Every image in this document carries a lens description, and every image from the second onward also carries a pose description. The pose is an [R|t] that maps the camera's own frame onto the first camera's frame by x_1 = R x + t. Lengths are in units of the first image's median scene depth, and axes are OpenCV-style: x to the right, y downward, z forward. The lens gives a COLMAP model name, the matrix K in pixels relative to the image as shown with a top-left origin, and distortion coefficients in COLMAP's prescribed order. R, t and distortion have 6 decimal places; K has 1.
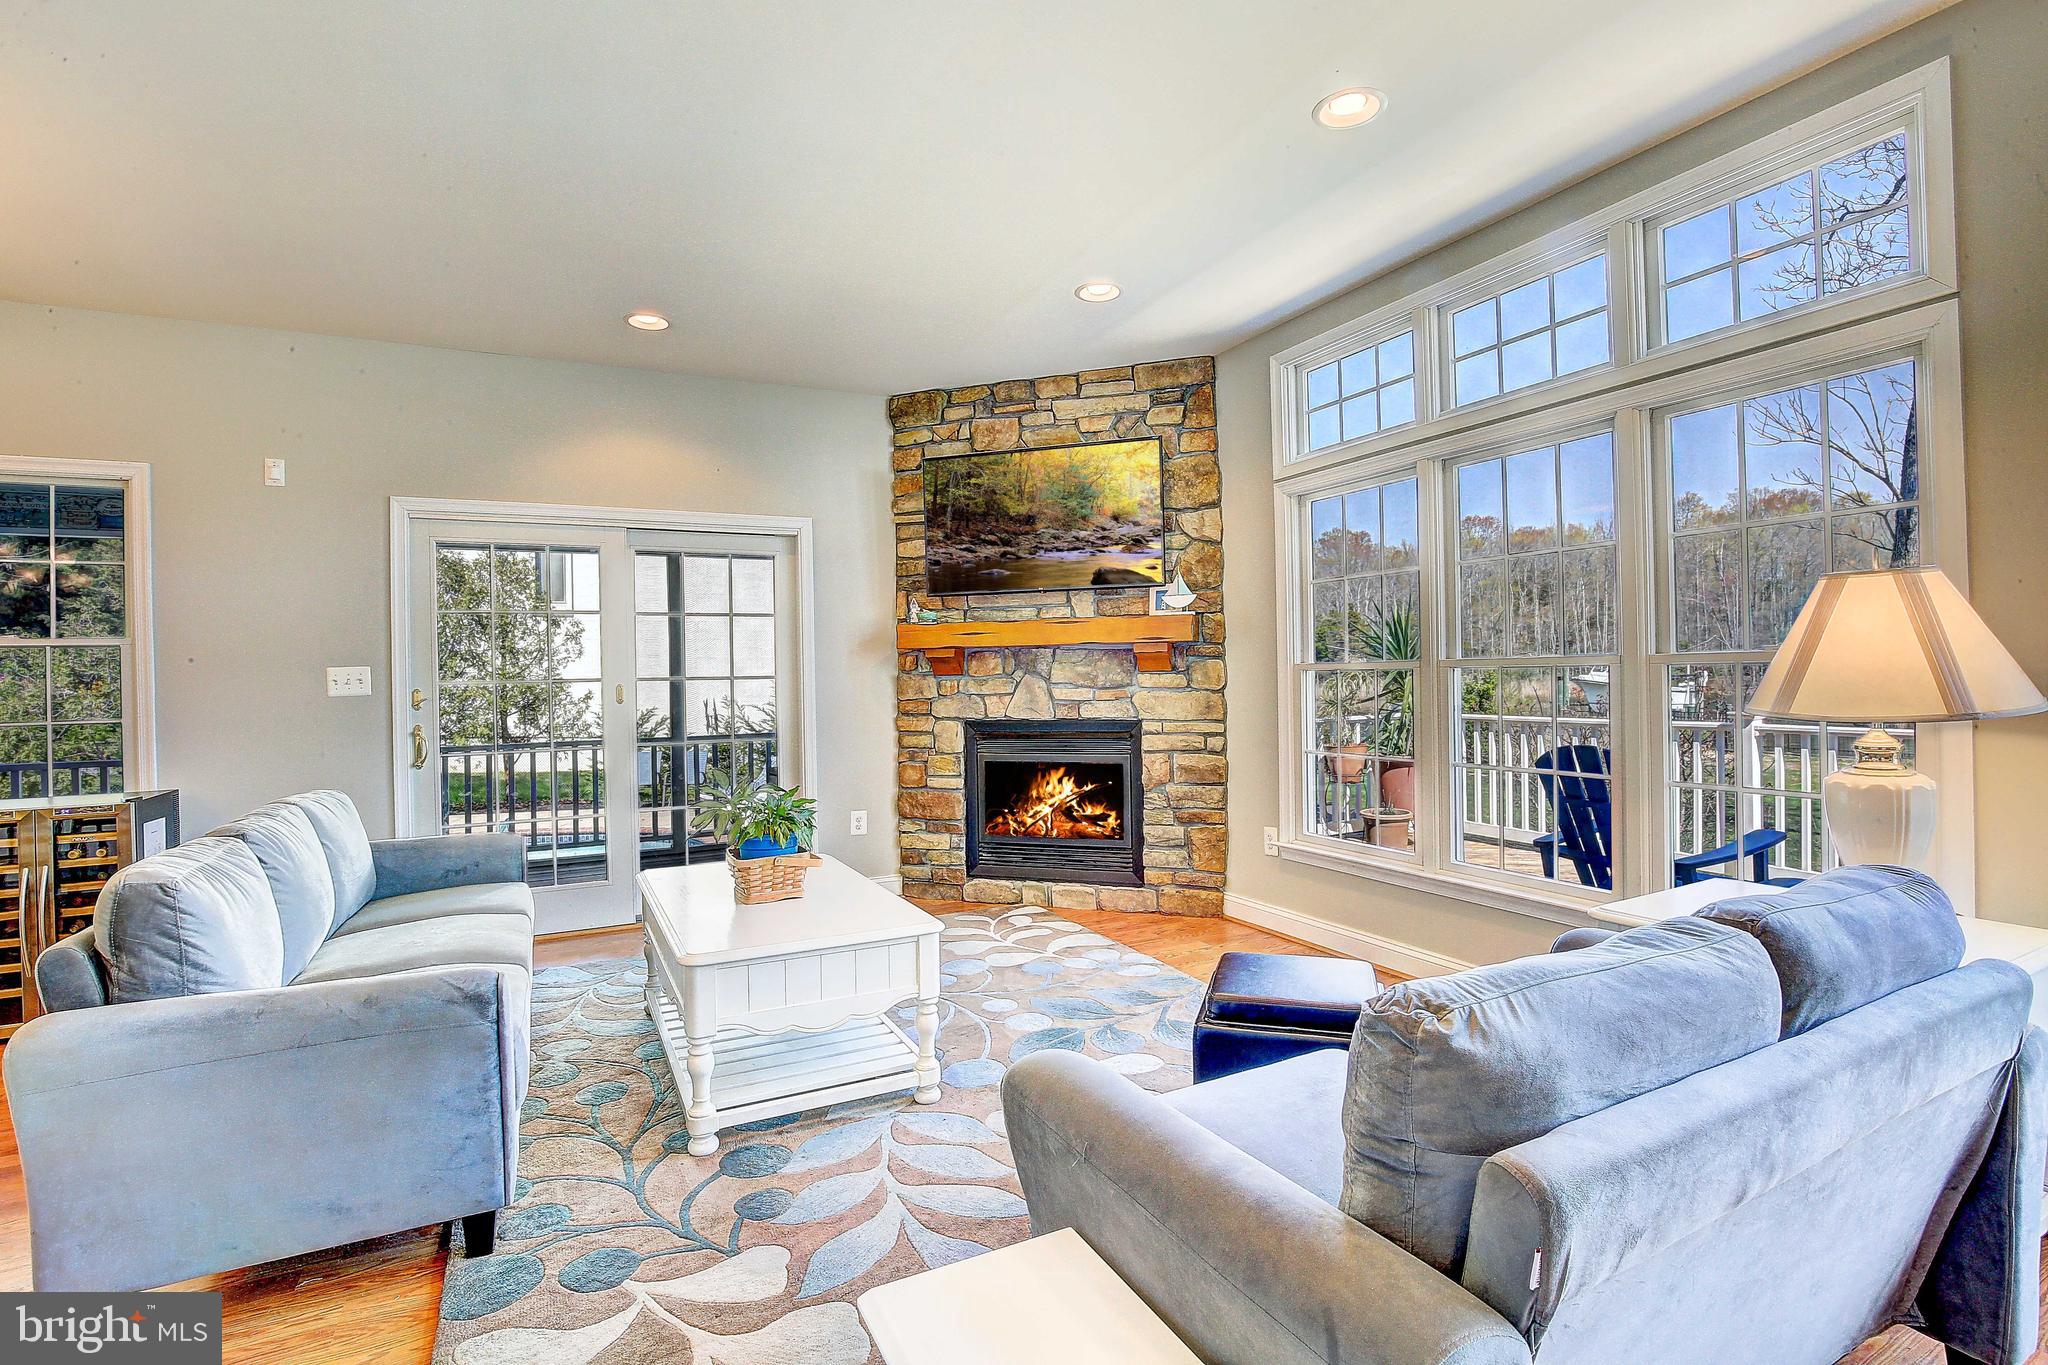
lens RADIAL K [[949.4, 0, 1013.1], [0, 949.4, 673.5], [0, 0, 1]] dist [-0.022719, 0.000627]
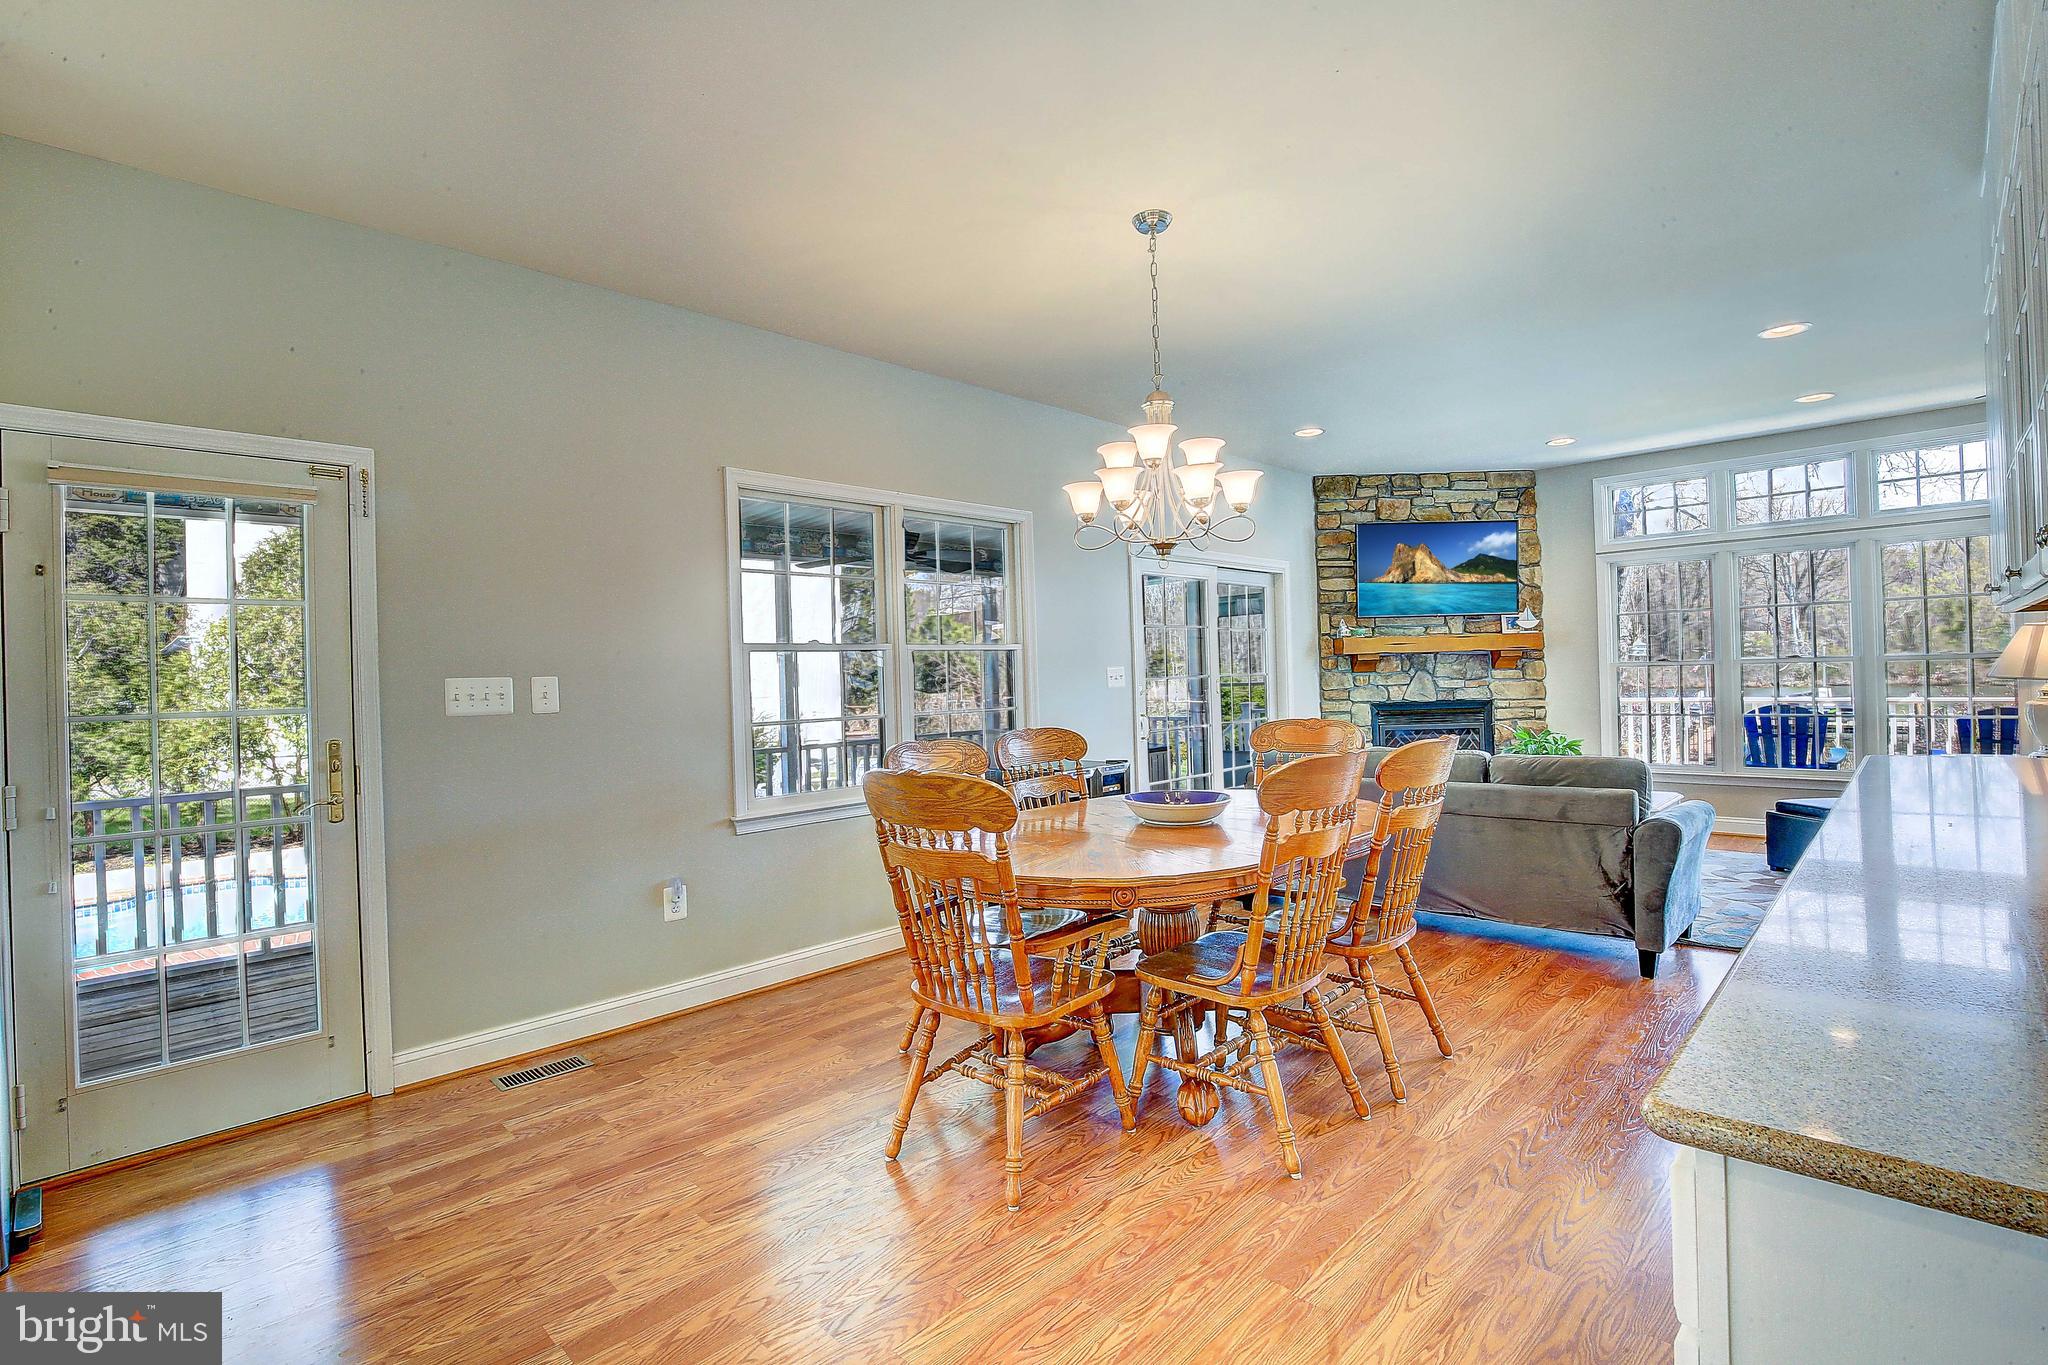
lens RADIAL K [[941.7, 0, 1013.3], [0, 941.7, 674.8], [0, 0, 1]] dist [-0.036437, 0.007065]
pose [[0.948451, -0.007539, 0.316834, -1.077102], [0.009842, 0.999935, -0.005670, 0.008771], [-0.316771, 0.008496, 0.948464, -0.199342]]
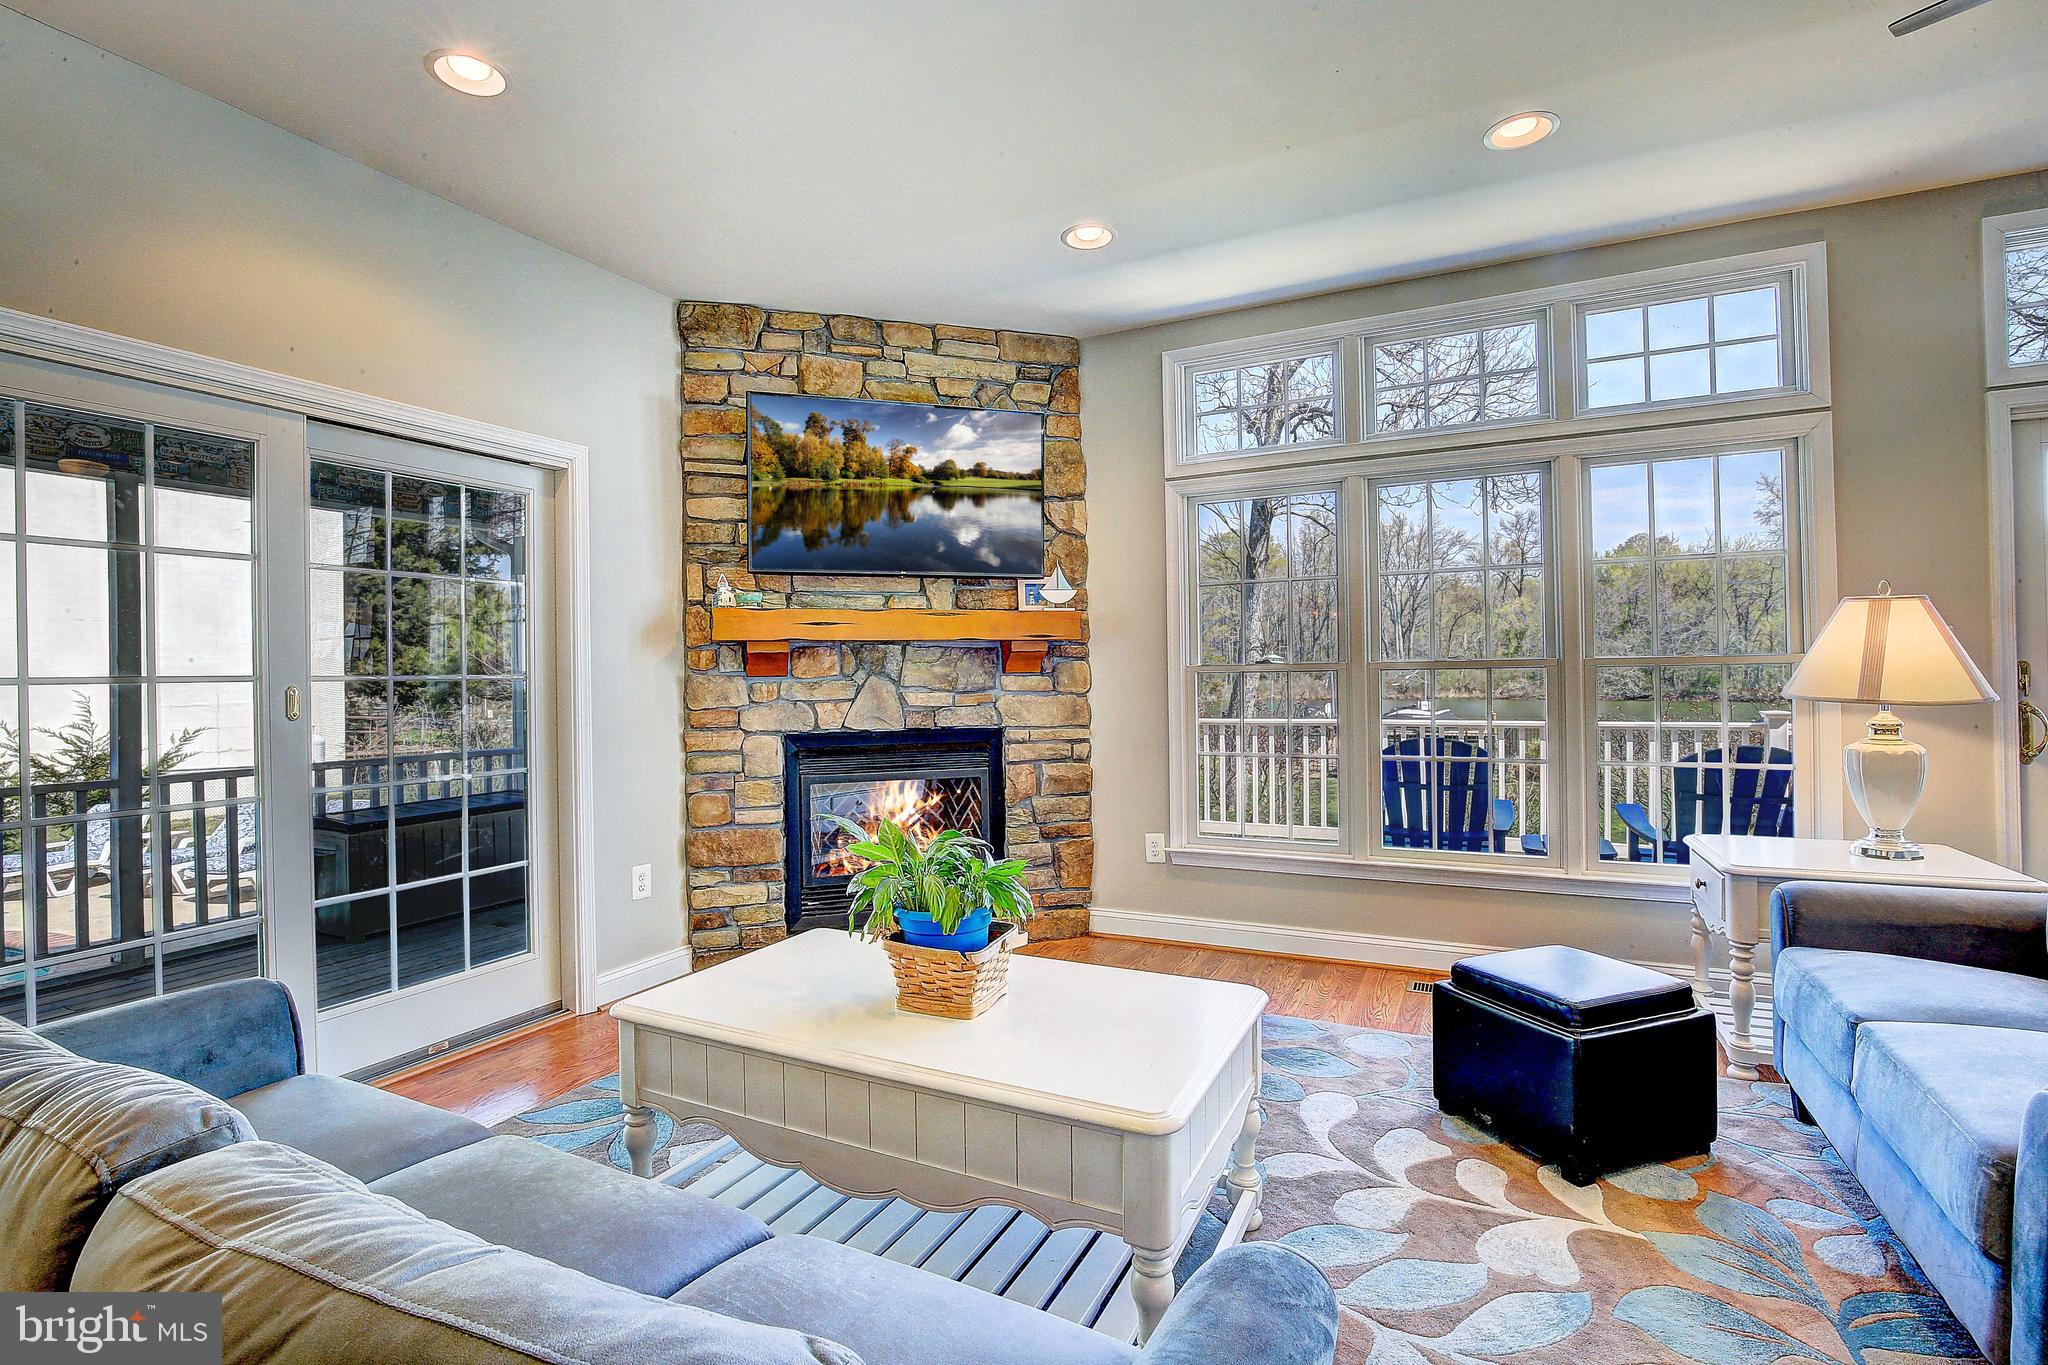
lens RADIAL K [[949.4, 0, 1013.1], [0, 949.4, 673.5], [0, 0, 1]] dist [-0.022719, 0.000627]
pose [[0.802262, 0.009394, 0.596898, -0.383930], [-0.001327, 0.999902, -0.013953, 0.010462], [-0.596970, 0.010402, 0.802196, 0.273599]]
